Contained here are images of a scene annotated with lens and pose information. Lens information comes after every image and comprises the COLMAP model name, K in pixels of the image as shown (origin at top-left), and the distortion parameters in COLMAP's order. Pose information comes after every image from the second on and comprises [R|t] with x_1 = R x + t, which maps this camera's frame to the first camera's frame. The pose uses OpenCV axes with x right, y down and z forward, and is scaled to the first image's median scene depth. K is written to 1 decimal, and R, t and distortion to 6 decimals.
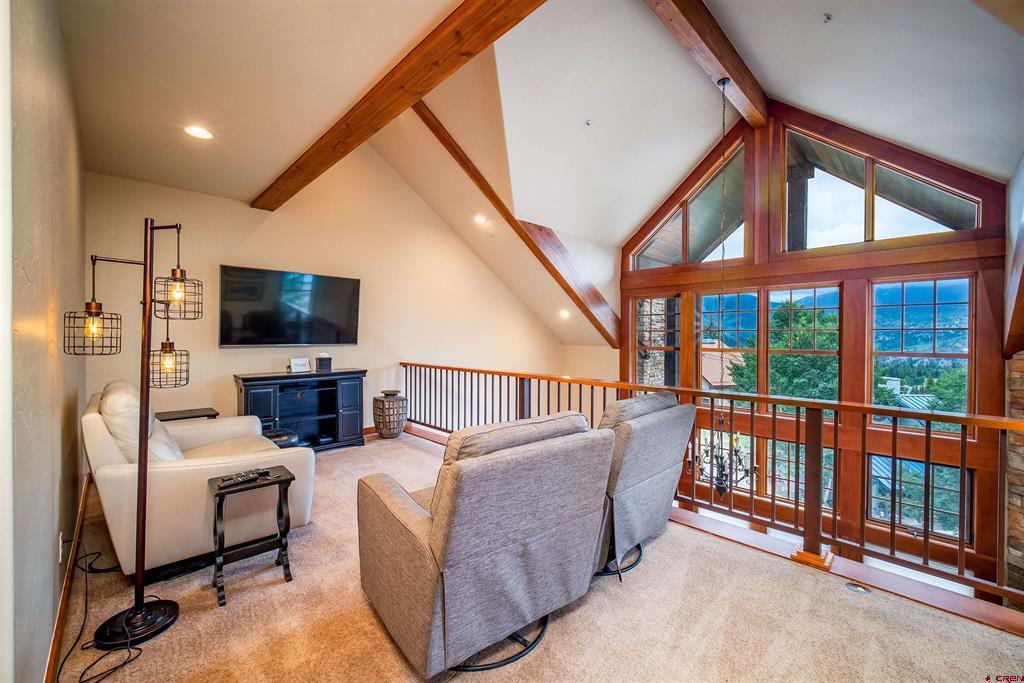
lens RADIAL K [[420.1, 0, 512.0], [0, 420.1, 341.5], [0, 0, 1]] dist [-0.001147, 0.000068]
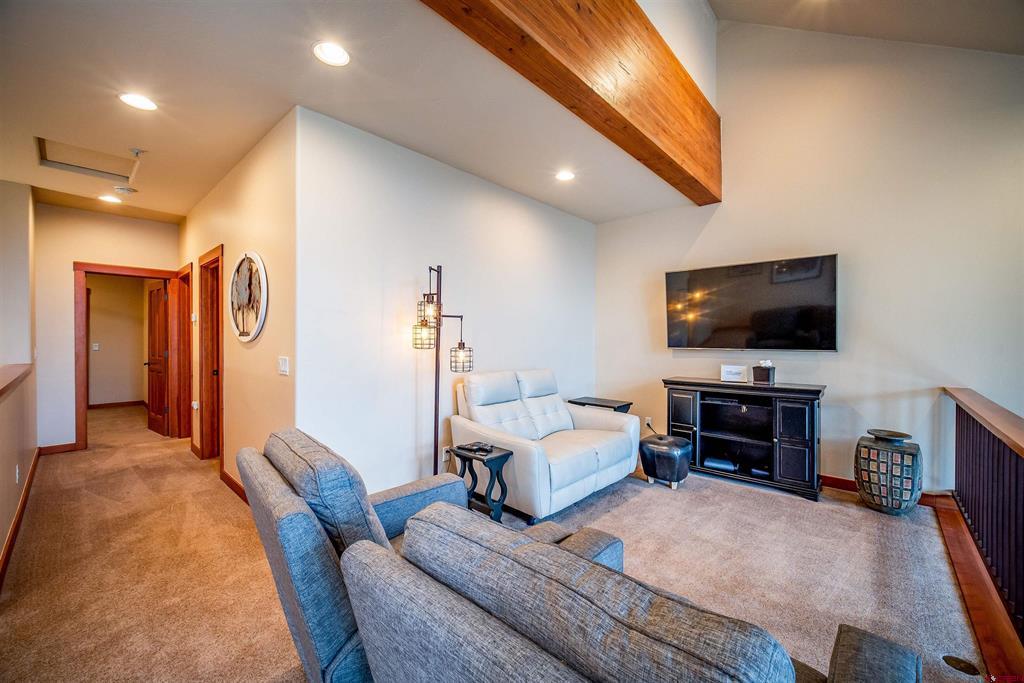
lens RADIAL K [[420.1, 0, 512.0], [0, 420.1, 341.5], [0, 0, 1]] dist [-0.001147, 0.000068]
pose [[0.033516, 0.013541, -0.999346, 0.318546], [-0.018016, 0.999754, 0.012942, -0.010714], [0.999276, 0.017571, 0.033752, 0.506069]]
